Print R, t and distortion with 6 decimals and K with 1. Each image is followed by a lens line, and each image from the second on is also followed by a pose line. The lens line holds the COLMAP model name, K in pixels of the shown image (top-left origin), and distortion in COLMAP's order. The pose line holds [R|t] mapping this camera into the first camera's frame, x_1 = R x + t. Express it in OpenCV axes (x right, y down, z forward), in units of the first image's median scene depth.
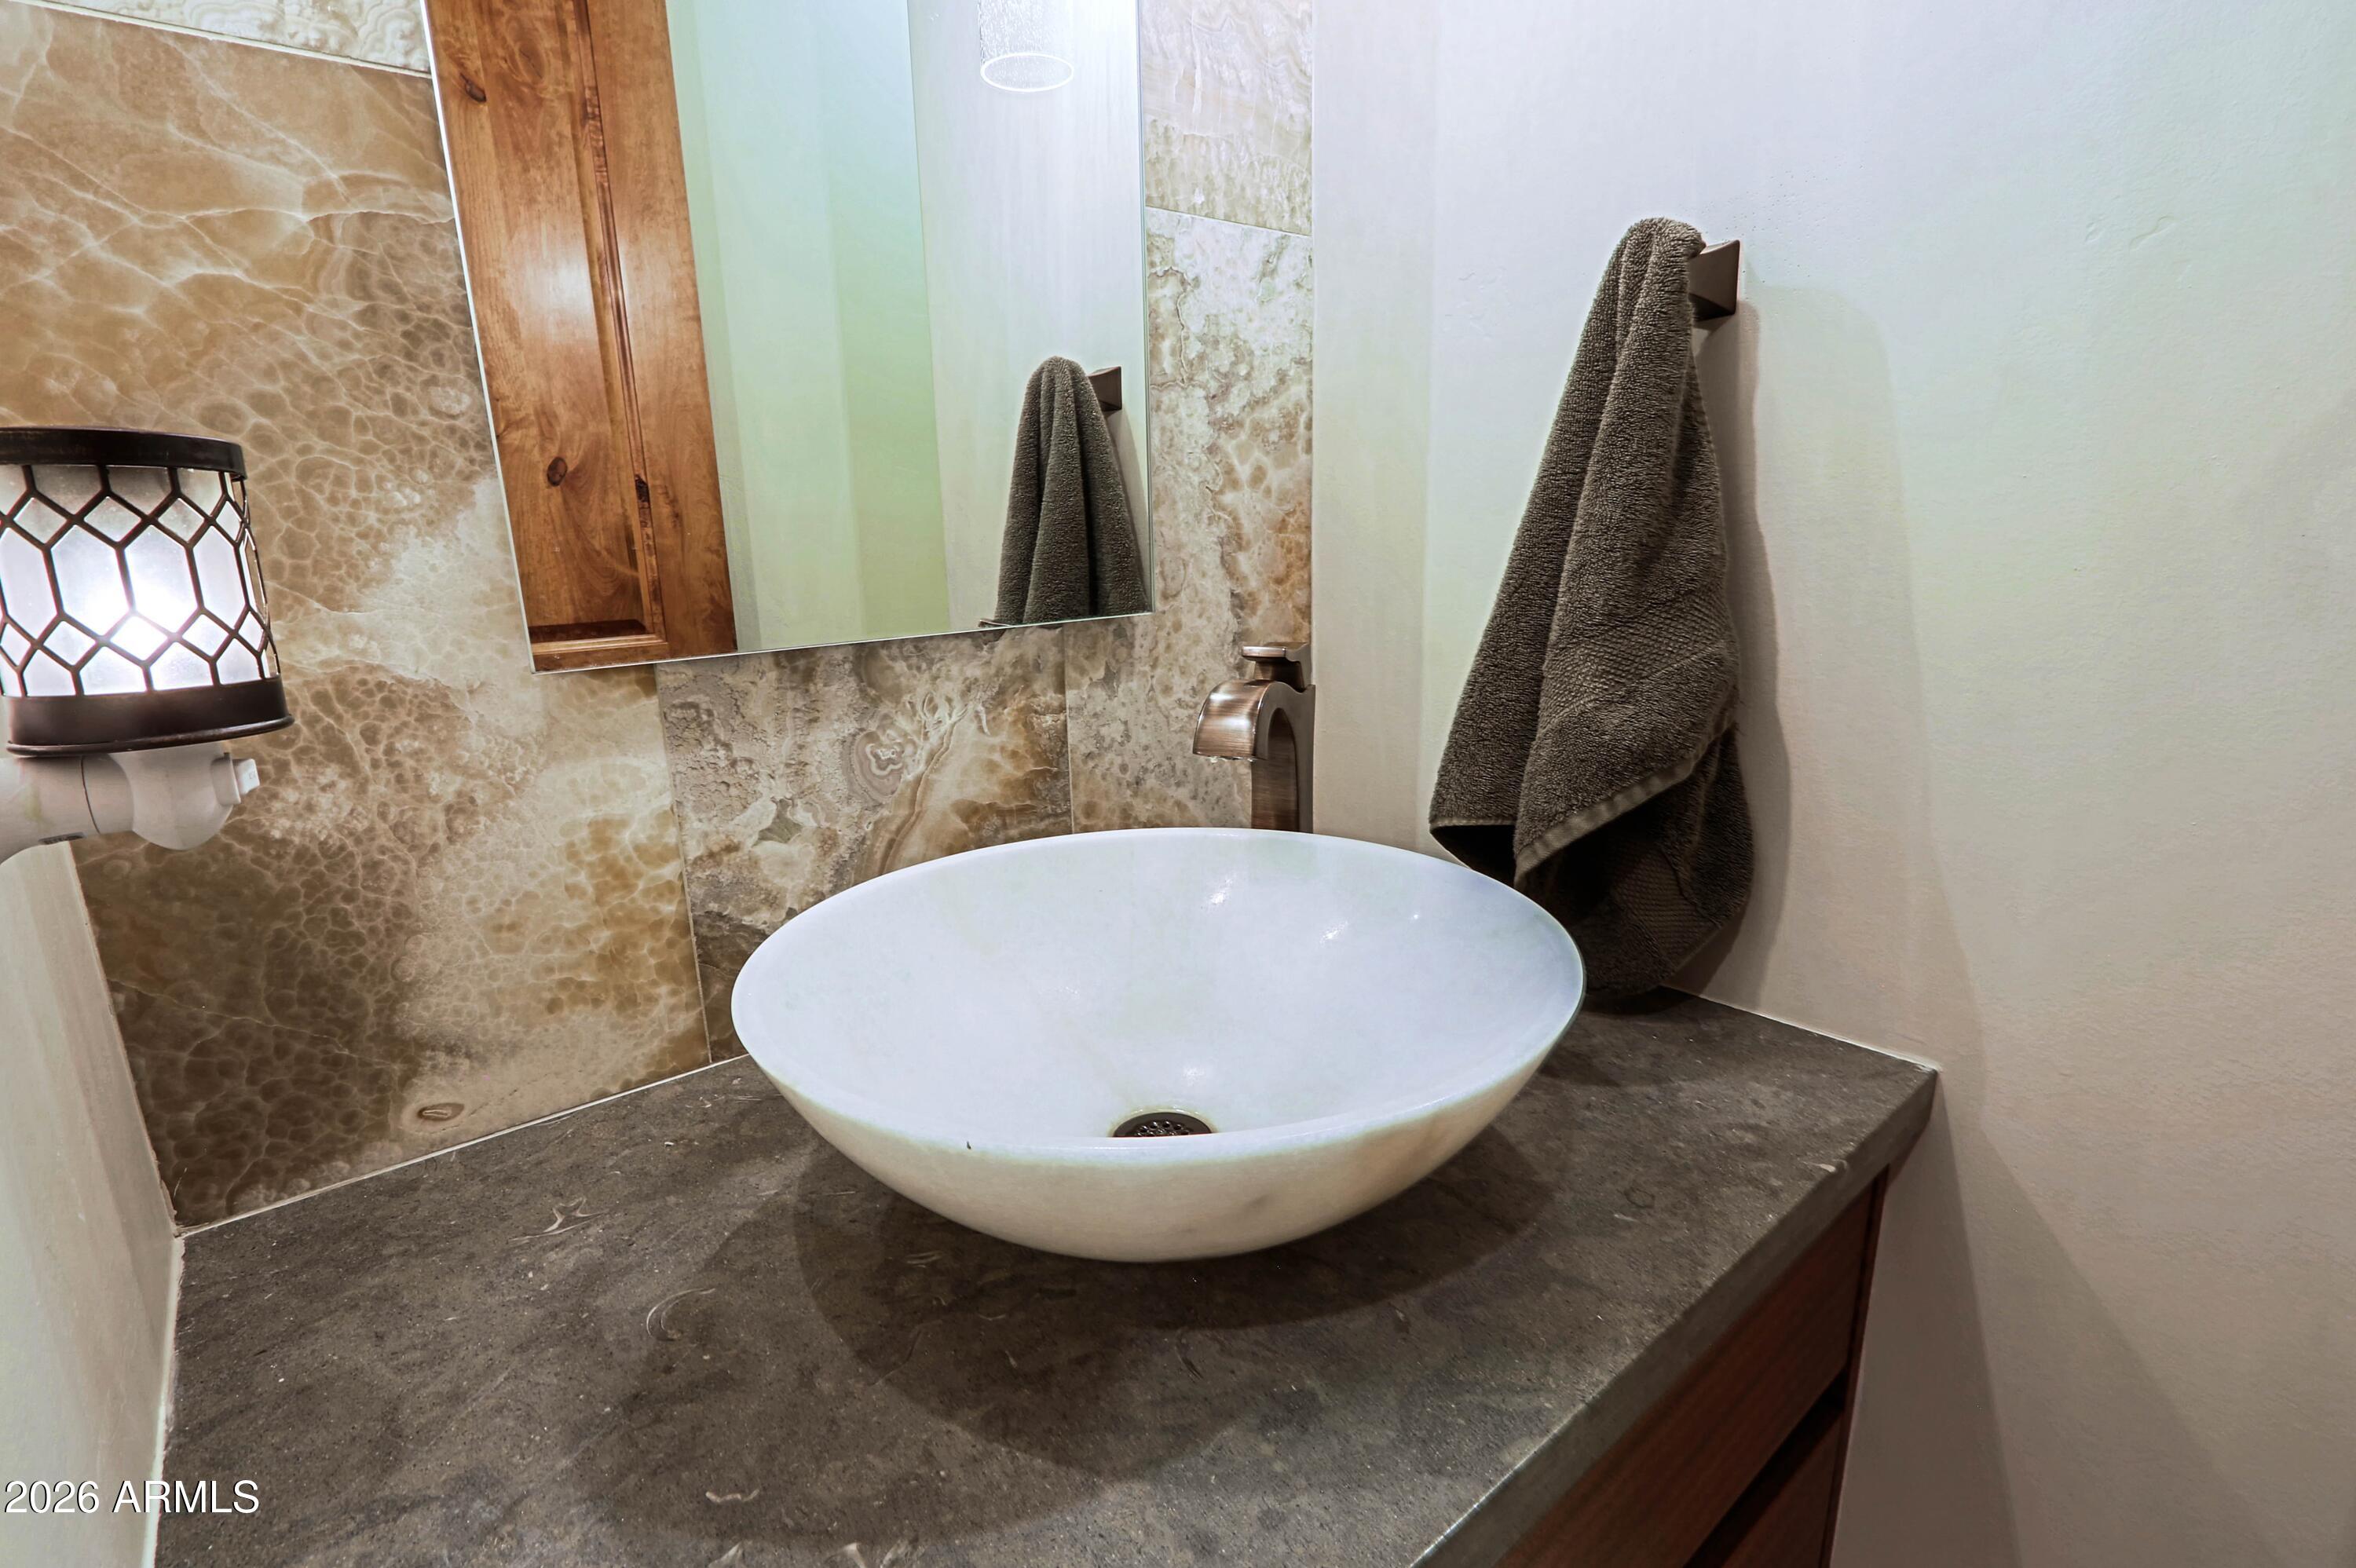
lens RADIAL K [[1095.4, 0, 1179.4], [0, 1095.4, 880.8], [0, 0, 1]] dist [-0.009158, 0.000180]
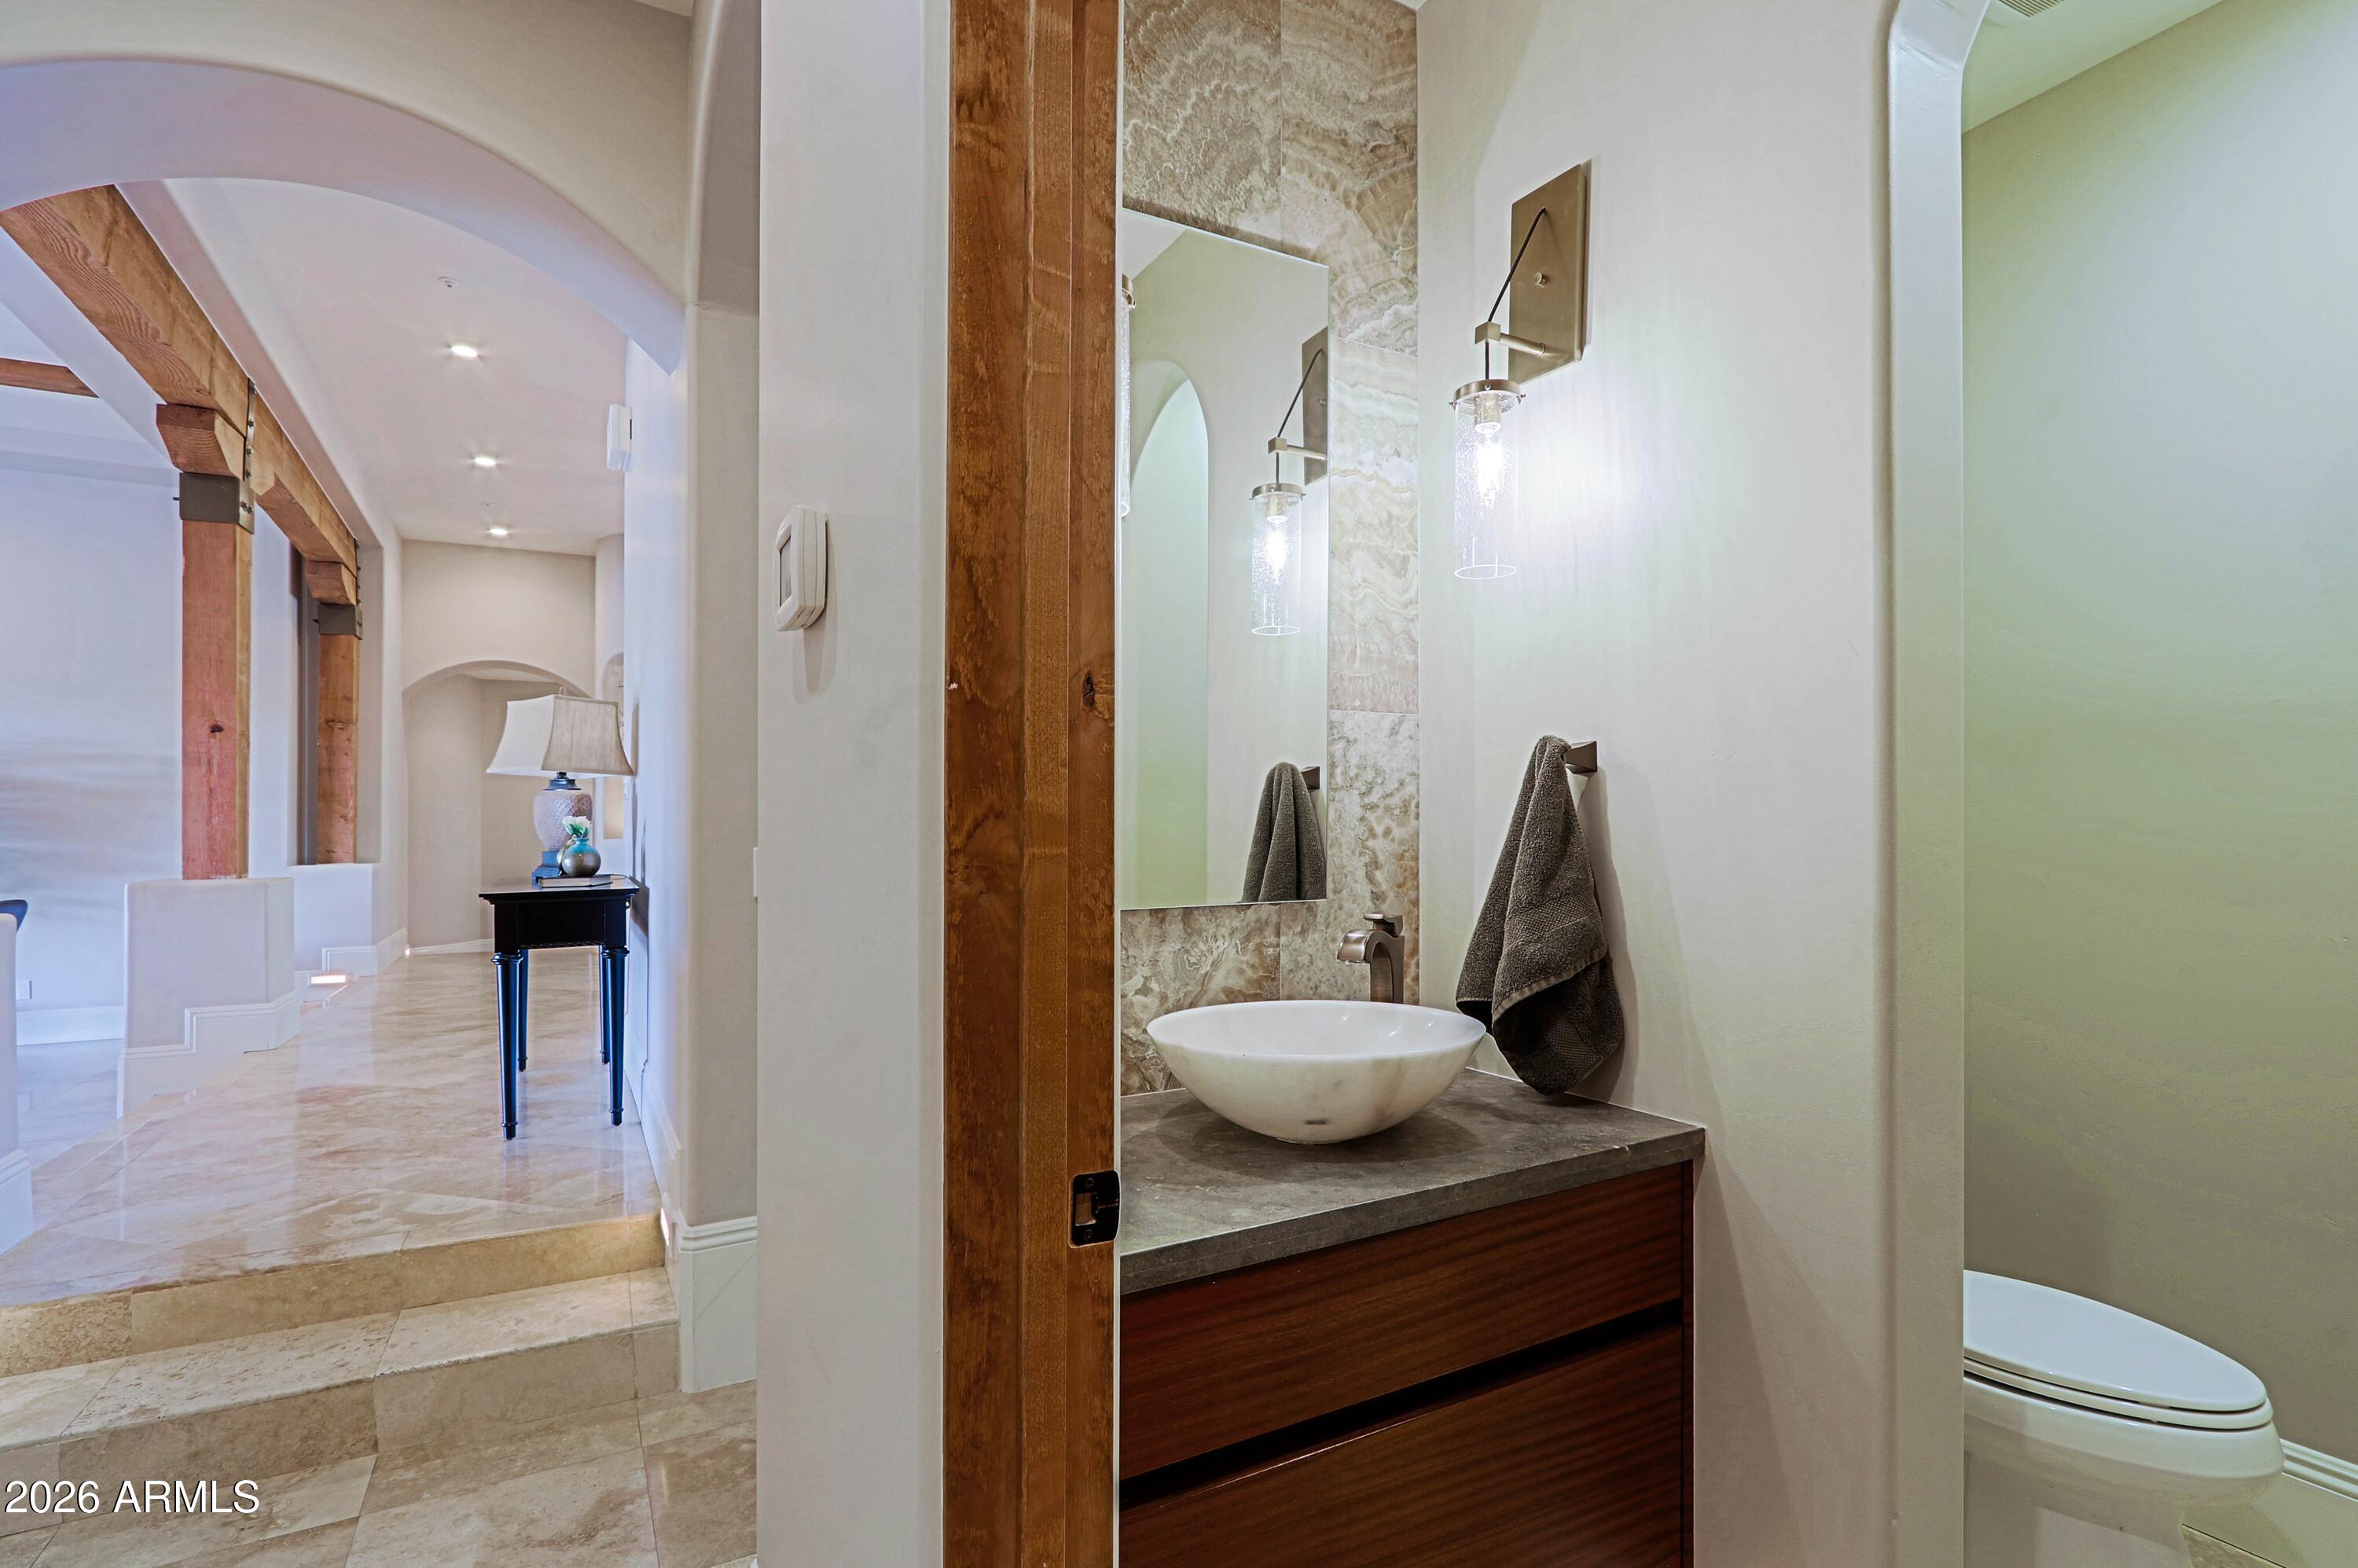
lens RADIAL K [[1080.6, 0, 1178.1], [0, 1080.6, 816.7], [0, 0, 1]] dist [-0.008122, 0.000362]
pose [[0.980611, 0.016183, -0.195295, 0.091393], [-0.079112, 0.944457, -0.318971, 0.256832], [0.179286, 0.328236, 0.927425, -0.902752]]
